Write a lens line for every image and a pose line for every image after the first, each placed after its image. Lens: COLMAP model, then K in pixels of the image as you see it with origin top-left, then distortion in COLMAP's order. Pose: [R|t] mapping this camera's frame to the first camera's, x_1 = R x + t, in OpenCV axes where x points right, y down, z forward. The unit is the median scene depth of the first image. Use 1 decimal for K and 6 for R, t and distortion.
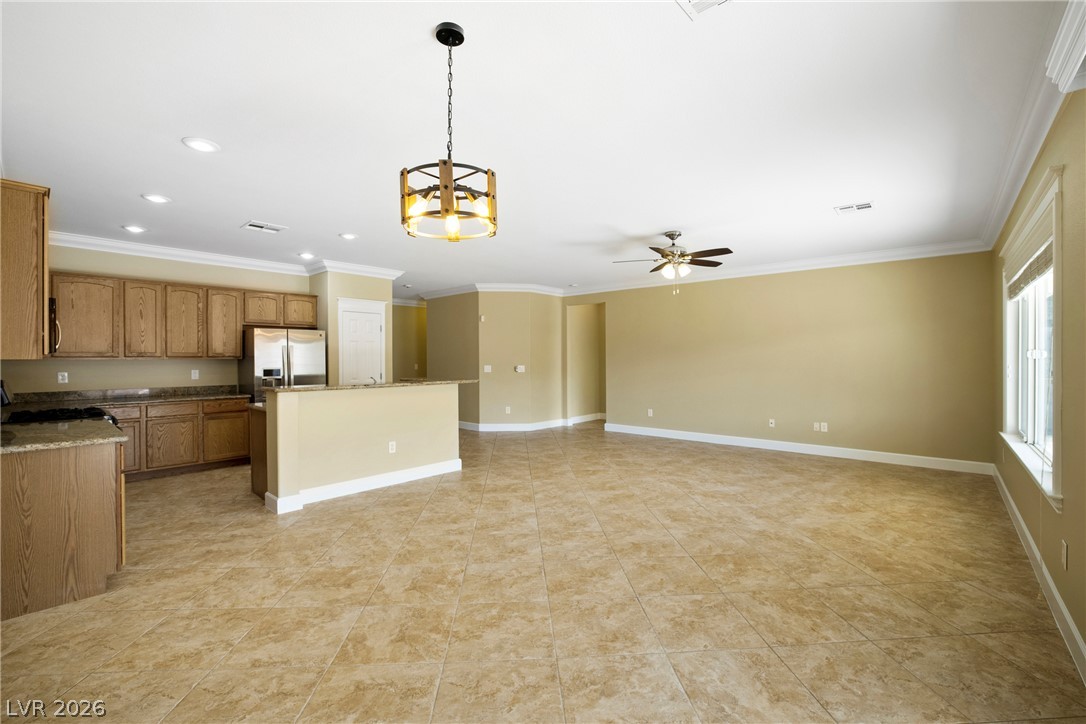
lens RADIAL K [[464.8, 0, 548.0], [0, 464.8, 363.3], [0, 0, 1]] dist [-0.039086, 0.010381]
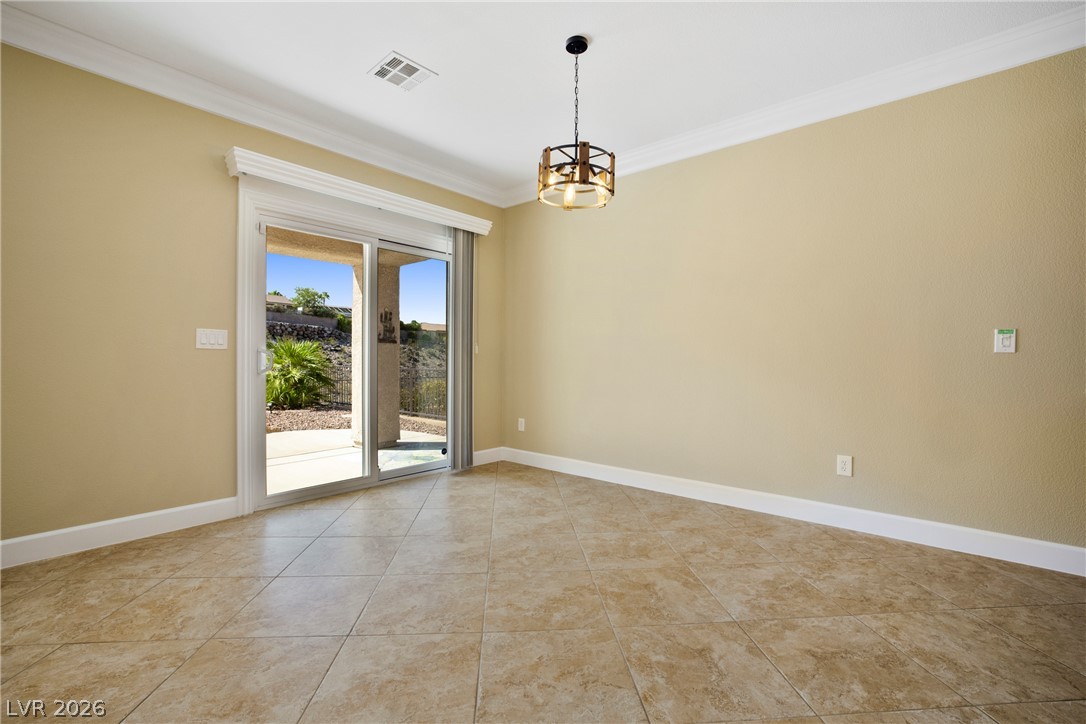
lens RADIAL K [[464.8, 0, 551.2], [0, 464.8, 356.5], [0, 0, 1]] dist [-0.039086, 0.010381]
pose [[-0.999740, -0.004546, -0.022336, -0.073099], [-0.004655, 0.999978, 0.004822, 0.089115], [0.022314, 0.004925, -0.999739, 1.466135]]
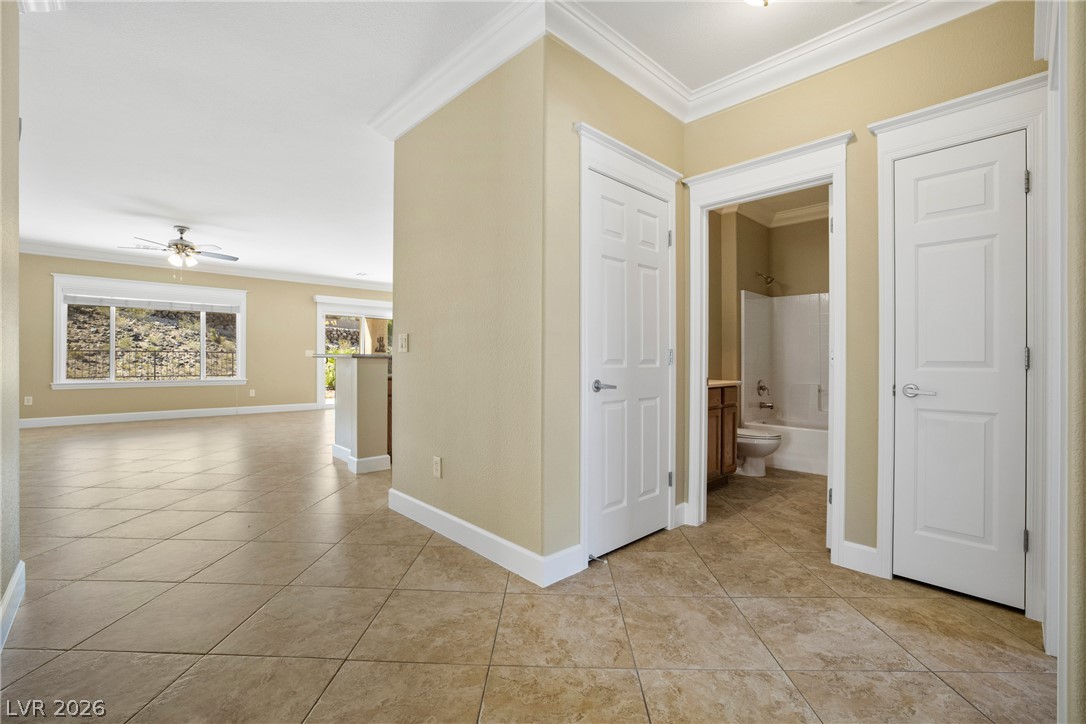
lens RADIAL K [[464.8, 0, 546.7], [0, 464.8, 357.9], [0, 0, 1]] dist [-0.039086, 0.010381]
pose [[-0.996444, -0.003222, 0.084195, -1.282893], [-0.002798, 0.999983, 0.005153, 0.068158], [-0.084210, 0.004899, -0.996436, 3.528074]]
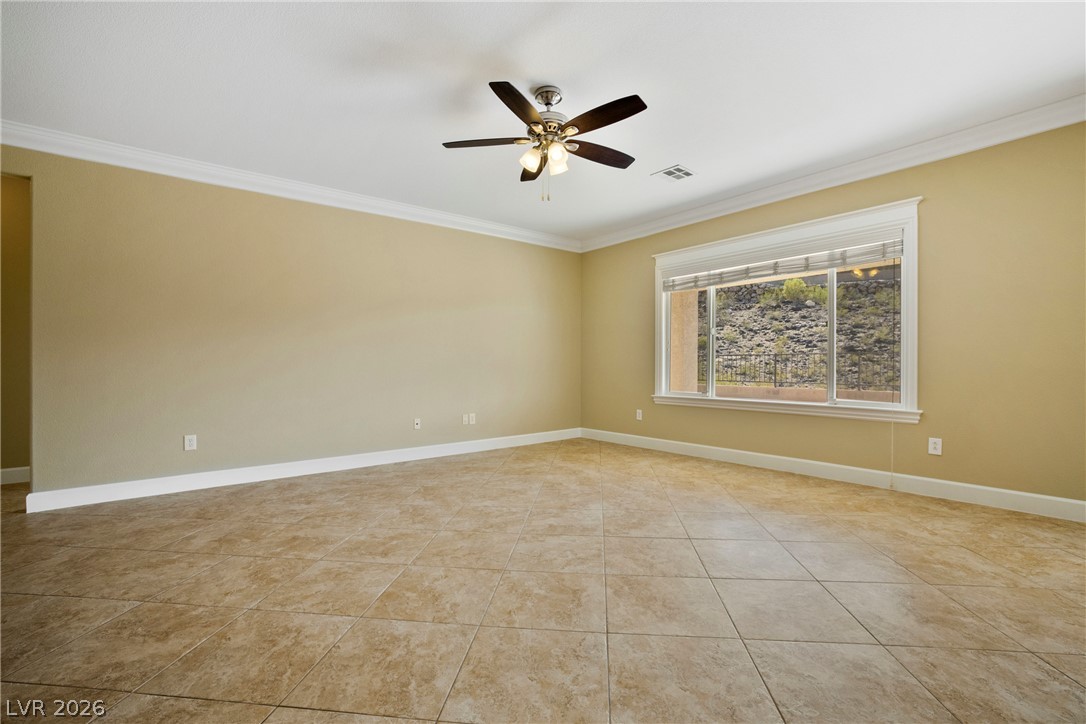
lens RADIAL K [[464.8, 0, 544.7], [0, 464.8, 362.1], [0, 0, 1]] dist [-0.039086, 0.010381]
pose [[0.178860, 0.004016, 0.983866, -0.484375], [0.015013, 0.999864, -0.006810, 0.089596], [-0.983760, 0.015989, 0.178775, 1.529105]]
